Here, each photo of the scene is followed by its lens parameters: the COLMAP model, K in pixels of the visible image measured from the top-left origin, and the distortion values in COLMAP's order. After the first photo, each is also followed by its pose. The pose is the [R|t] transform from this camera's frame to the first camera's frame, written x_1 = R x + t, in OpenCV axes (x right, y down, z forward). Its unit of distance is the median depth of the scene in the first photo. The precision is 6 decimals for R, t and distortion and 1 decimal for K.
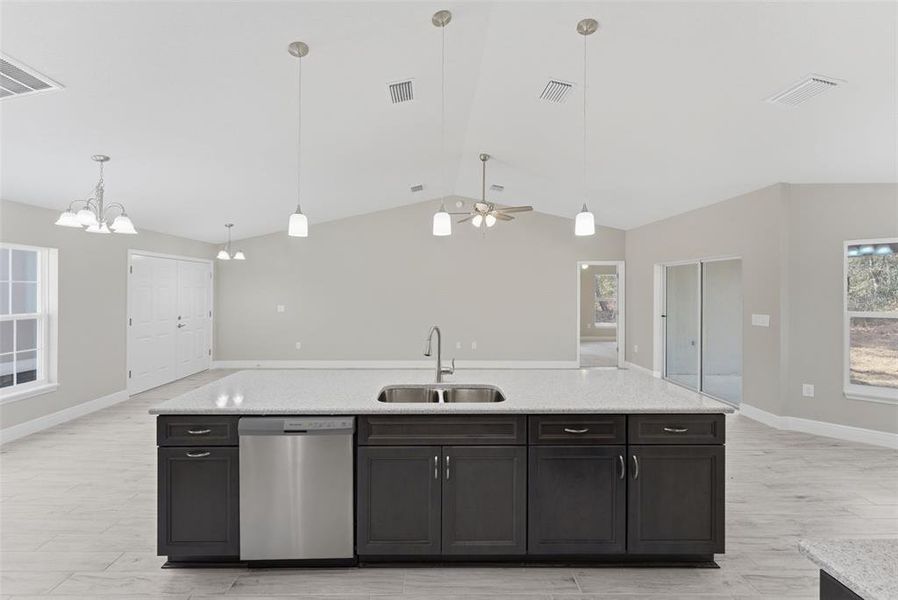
lens RADIAL K [[363.0, 0, 436.0], [0, 363.0, 289.9], [0, 0, 1]] dist [-0.003333, -0.000823]
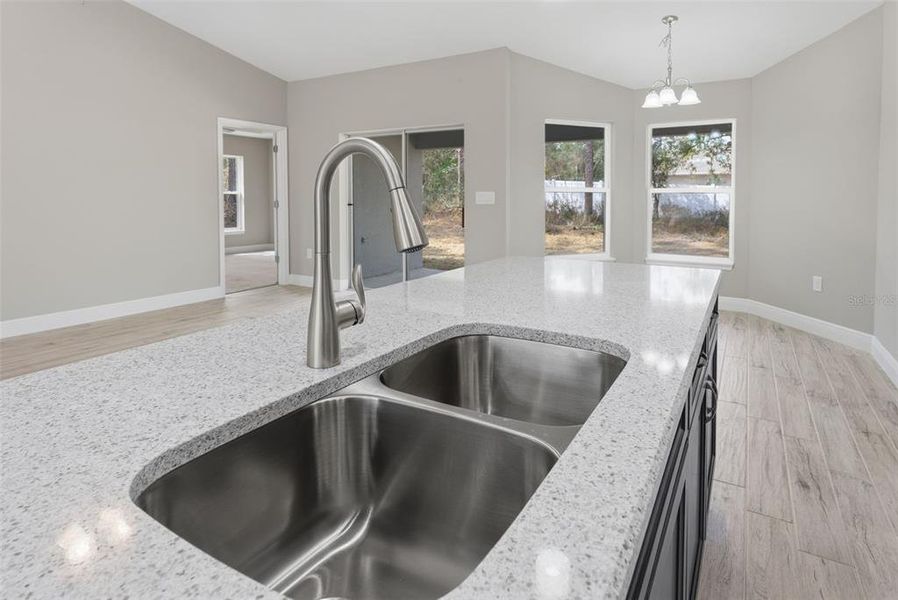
lens RADIAL K [[479.3, 0, 471.2], [0, 479.3, 215.2], [0, 0, 1]] dist [0.027825, 0.000263]
pose [[0.503087, -0.031684, 0.863655, -0.119564], [-0.006217, 0.999169, 0.040277, 0.068224], [-0.864213, -0.025632, 0.502472, 0.377742]]
